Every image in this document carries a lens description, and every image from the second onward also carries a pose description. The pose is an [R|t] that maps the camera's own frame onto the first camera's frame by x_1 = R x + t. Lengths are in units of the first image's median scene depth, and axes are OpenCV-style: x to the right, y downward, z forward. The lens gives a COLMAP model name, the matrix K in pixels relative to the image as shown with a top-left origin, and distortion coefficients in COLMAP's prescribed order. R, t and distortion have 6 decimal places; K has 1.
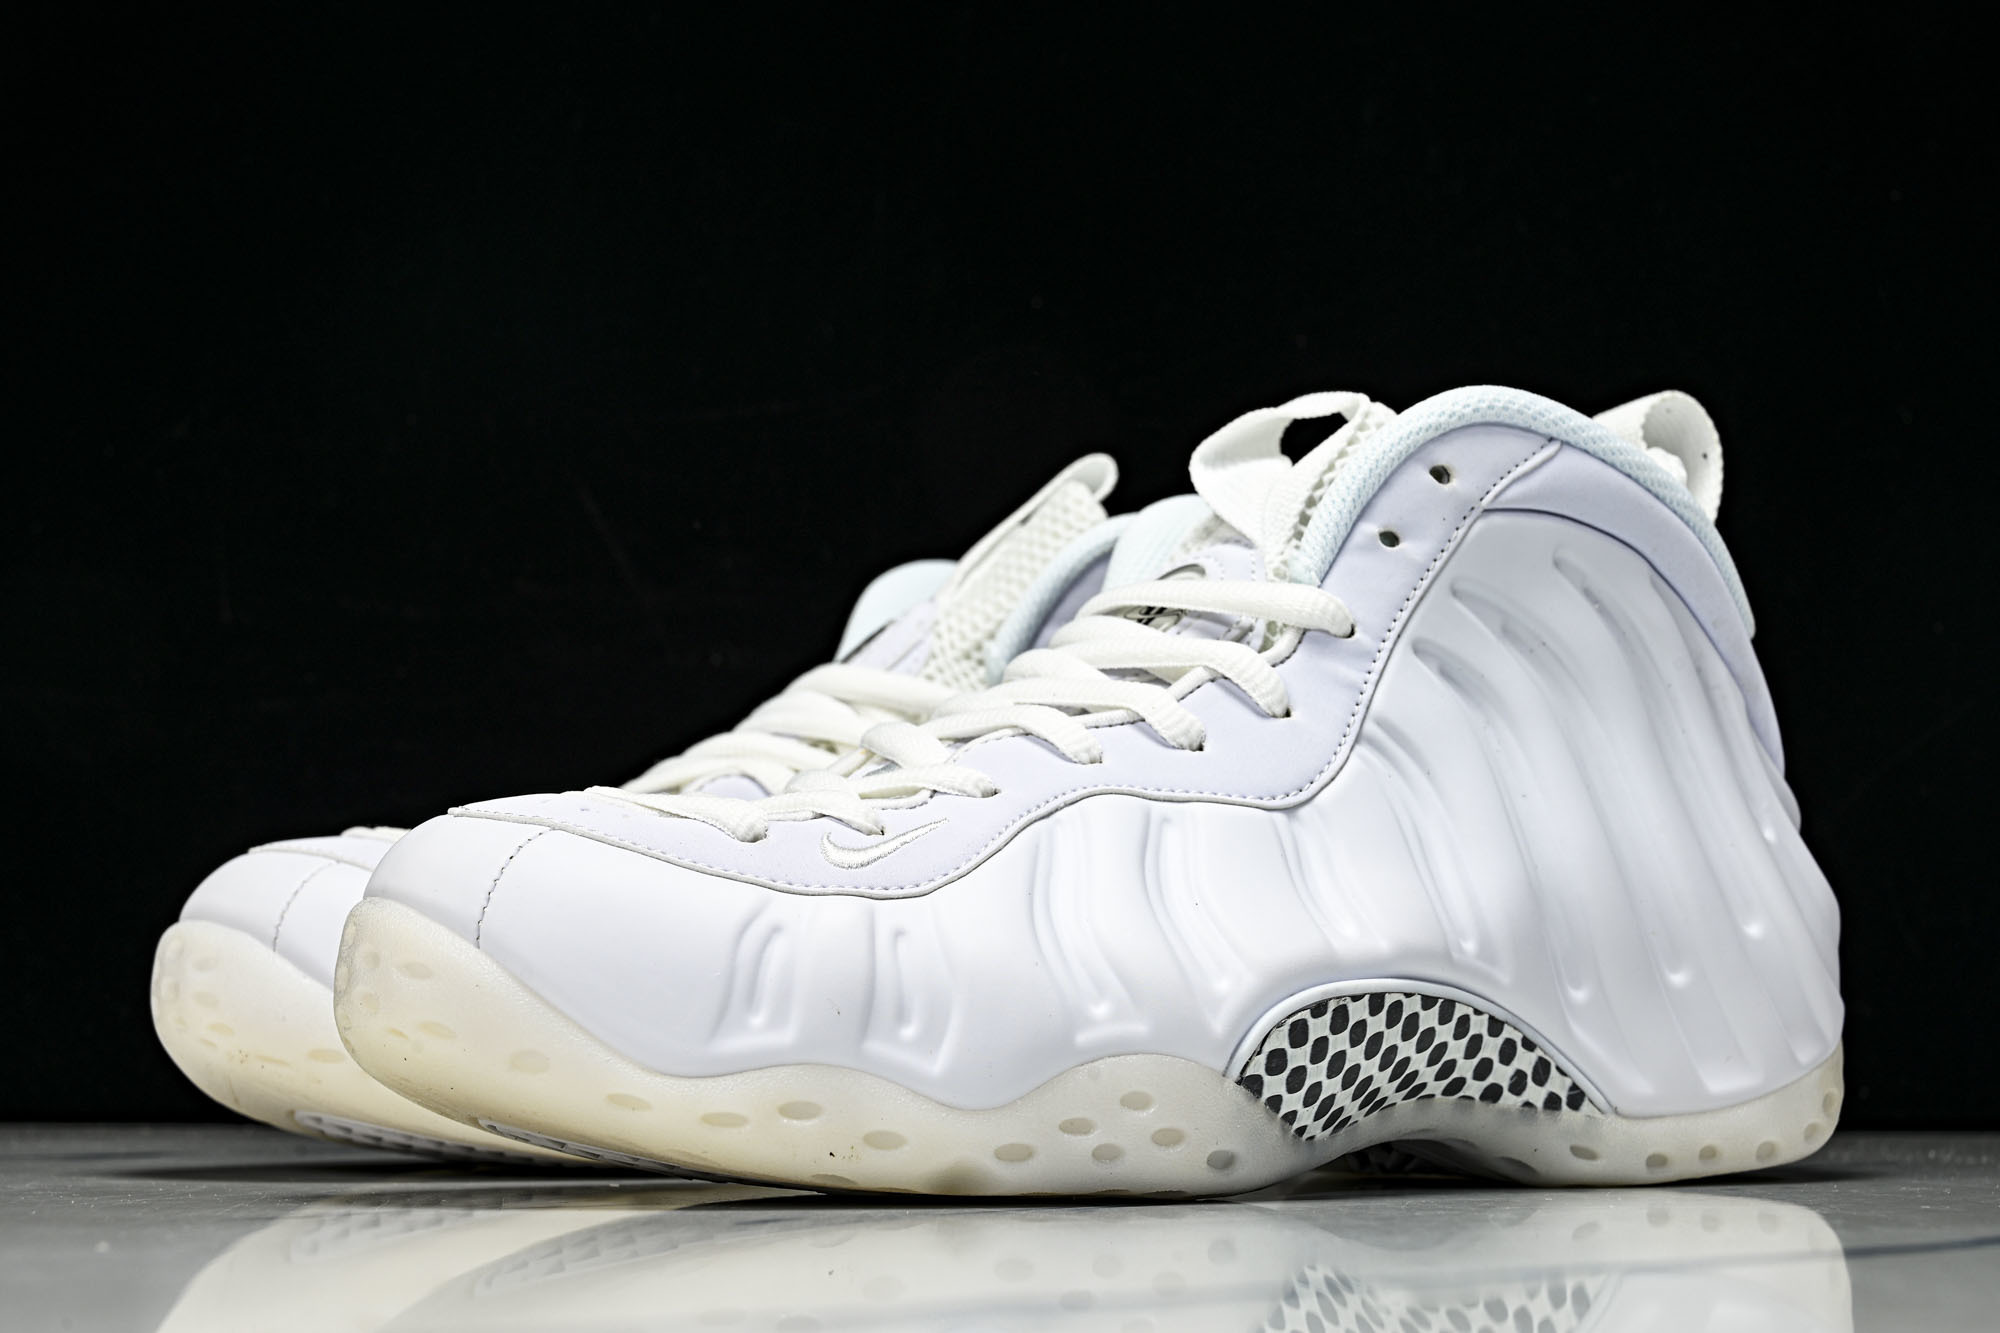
lens RADIAL K [[3194.6, 0, 999.5], [0, 3194.6, 648.8], [0, 0, 1]] dist [-0.022377, 0.000000]
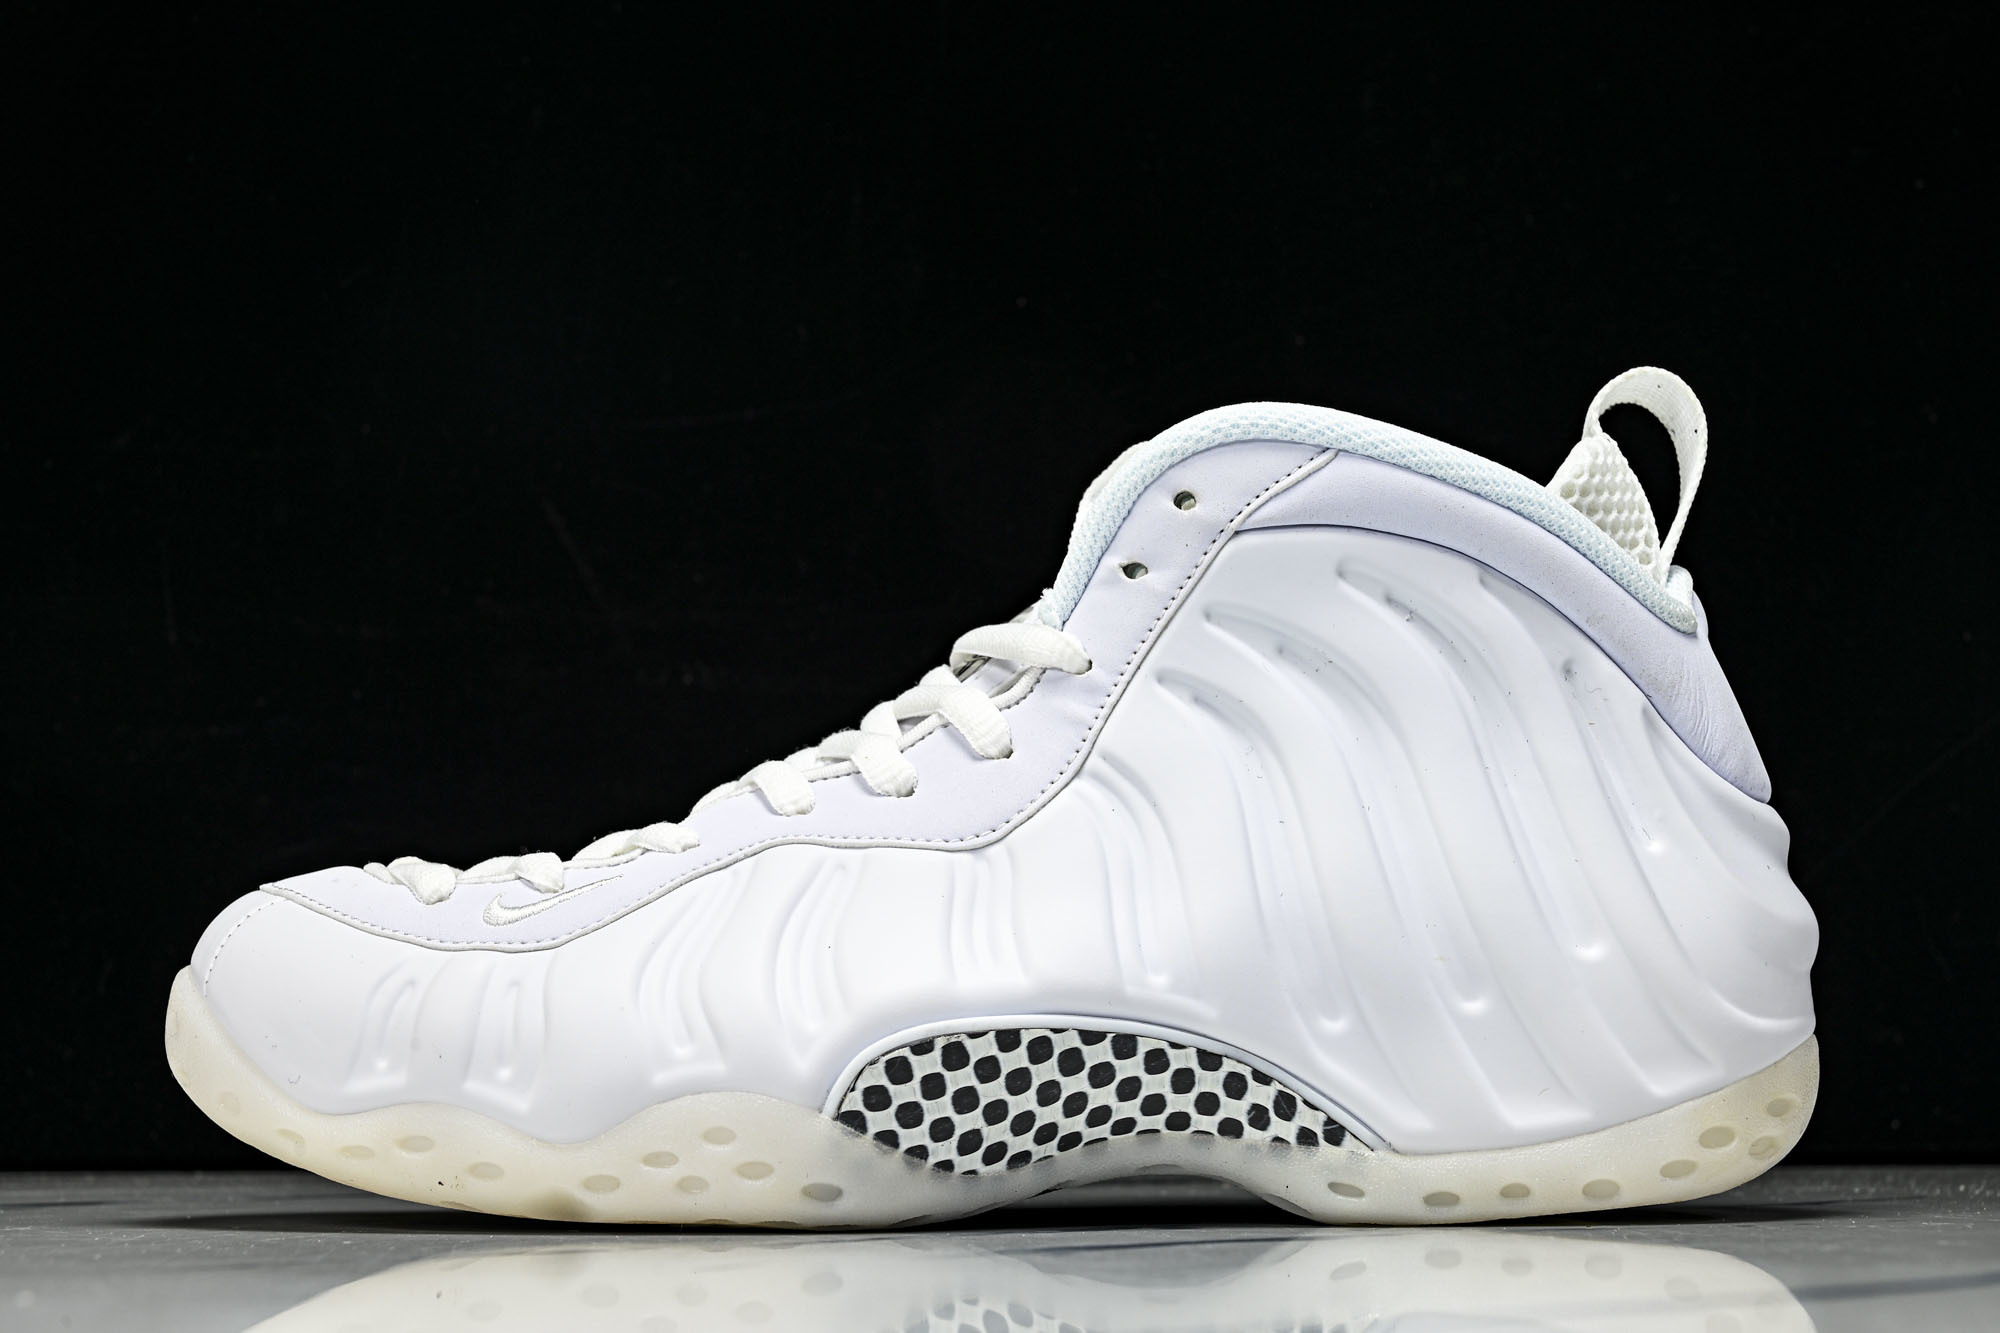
lens RADIAL K [[3388.7, 0, 966.8], [0, 3388.7, 641.6], [0, 0, 1]] dist [-0.045060, 0.000000]
pose [[0.856239, -0.074787, -0.511138, 0.627641], [0.072559, 0.997067, -0.024338, 0.009687], [0.511459, -0.016248, 0.859154, 0.067458]]
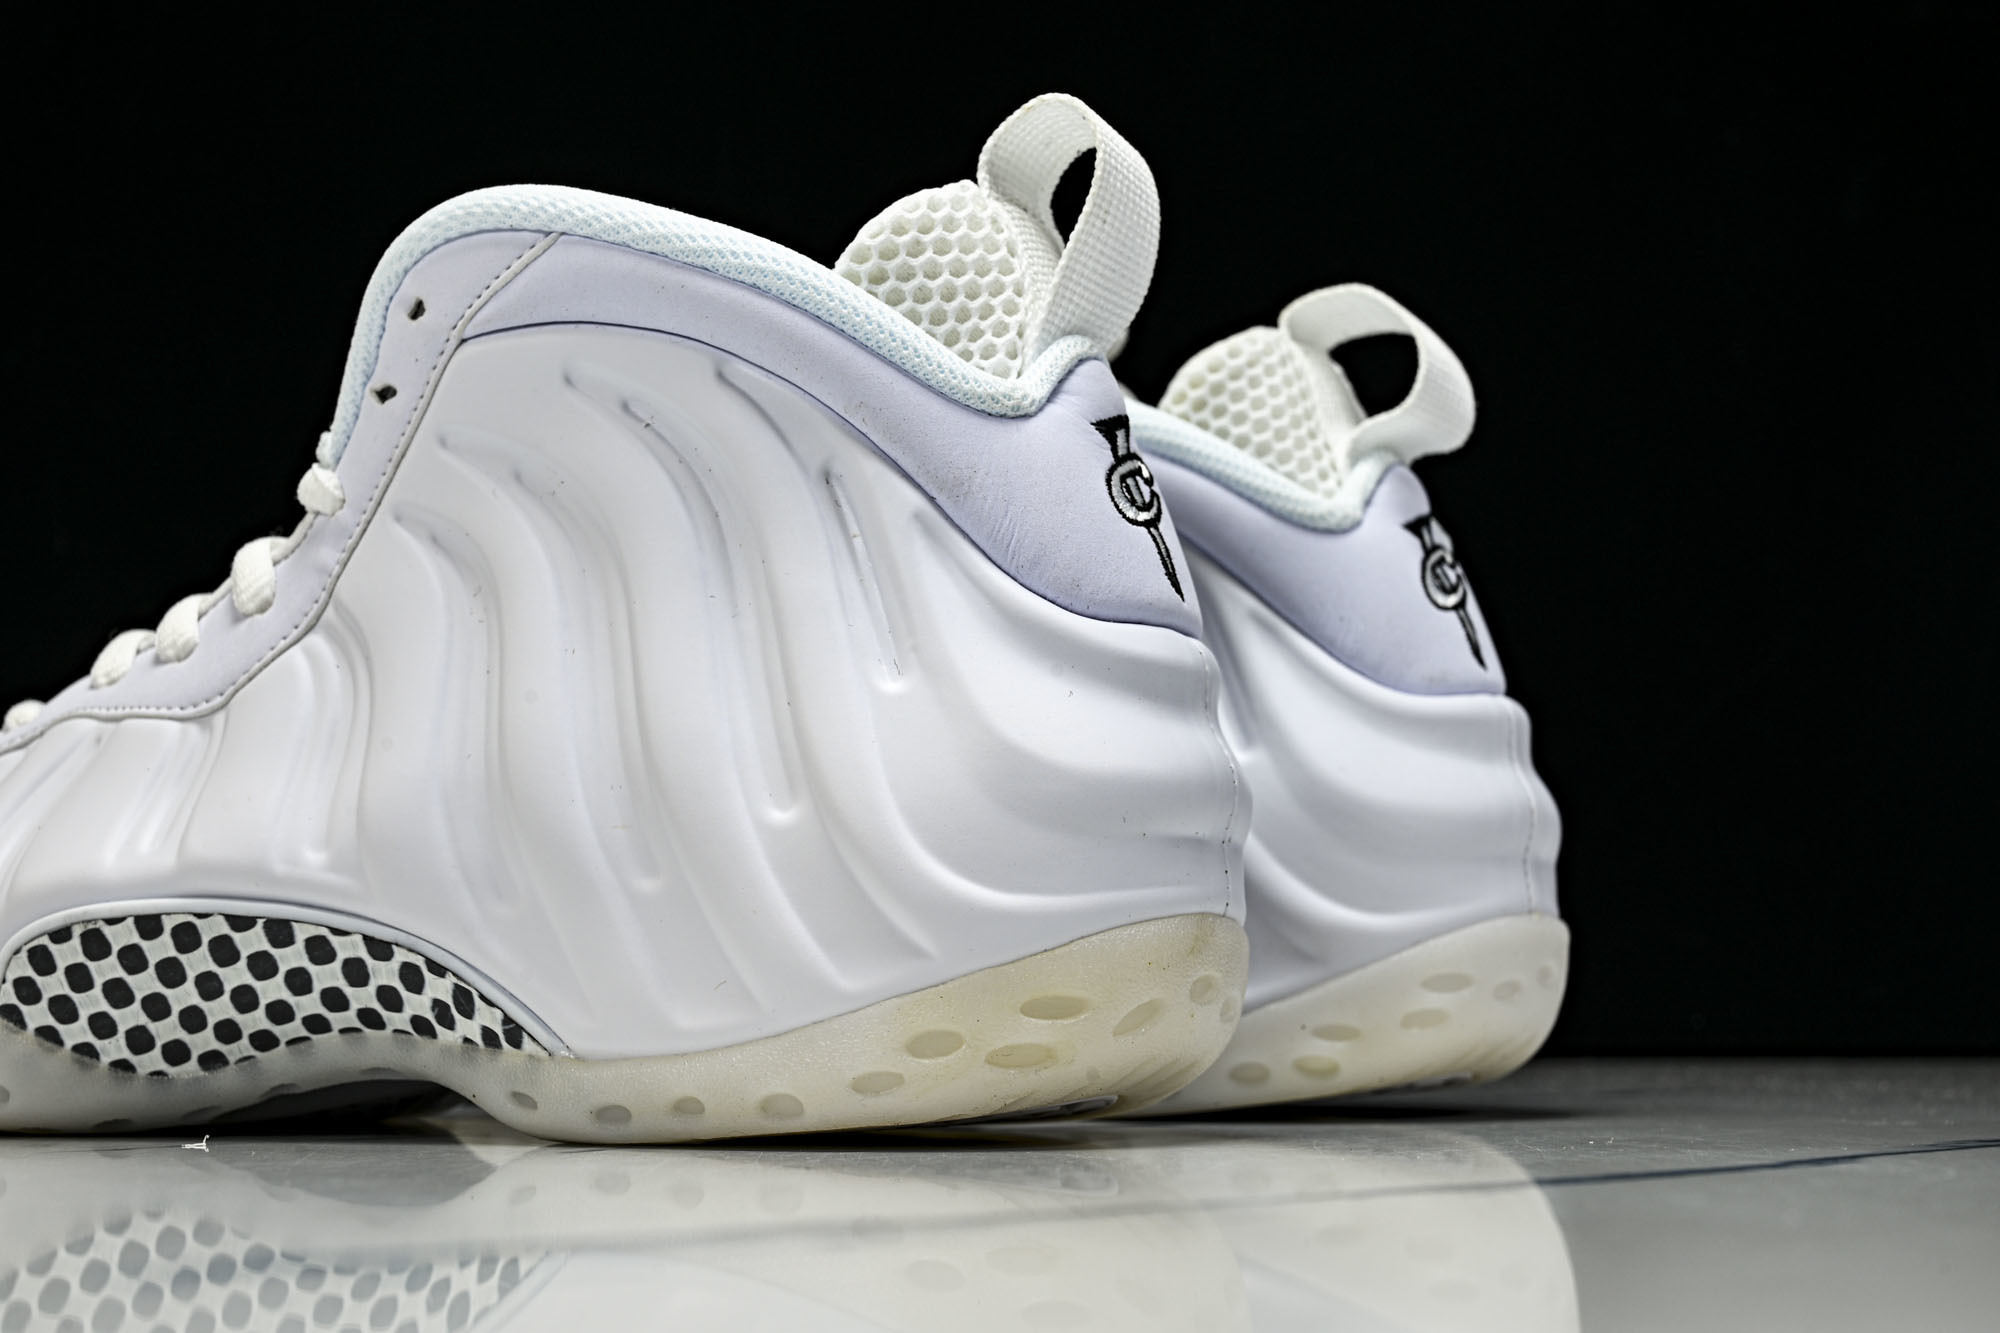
lens RADIAL K [[3194.6, 0, 1008.1], [0, 3194.6, 660.7], [0, 0, 1]] dist [-0.022377, 0.000000]
pose [[0.533457, -0.093690, -0.840622, 0.960603], [0.110713, 0.993030, -0.040417, 0.094055], [0.838550, -0.071507, 0.540111, 0.678724]]
